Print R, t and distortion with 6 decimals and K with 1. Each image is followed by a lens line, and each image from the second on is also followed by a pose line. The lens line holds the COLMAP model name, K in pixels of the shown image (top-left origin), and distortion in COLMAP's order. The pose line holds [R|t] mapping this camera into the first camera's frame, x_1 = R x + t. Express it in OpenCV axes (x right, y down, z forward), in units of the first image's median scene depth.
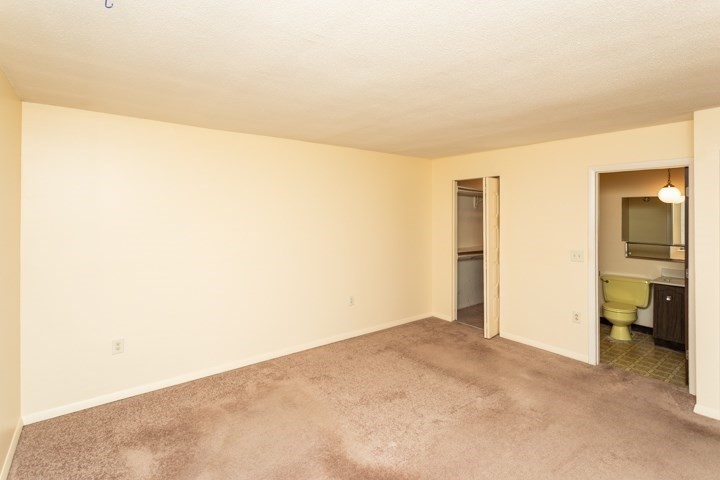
lens RADIAL K [[356.8, 0, 360.5], [0, 356.8, 241.5], [0, 0, 1]] dist [-0.000500, -0.000341]
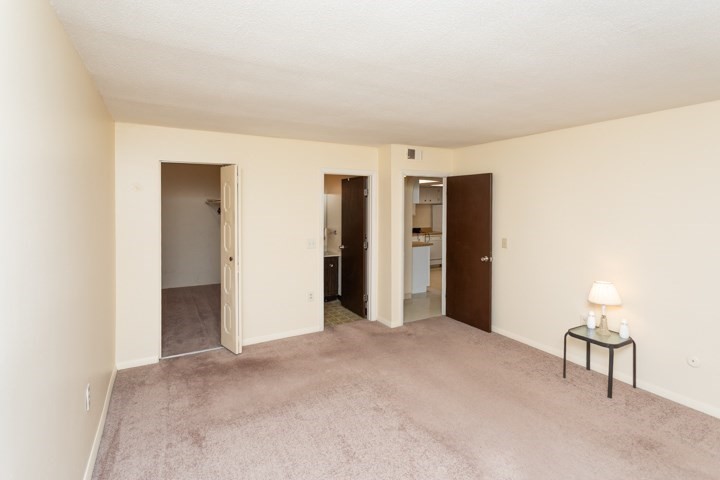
lens RADIAL K [[356.8, 0, 361.3], [0, 356.8, 238.6], [0, 0, 1]] dist [-0.000500, -0.000341]
pose [[0.140539, -0.117371, 0.983093, -0.448935], [0.079480, 0.991081, 0.106963, -0.077180], [-0.986880, 0.063104, 0.148614, 0.600371]]
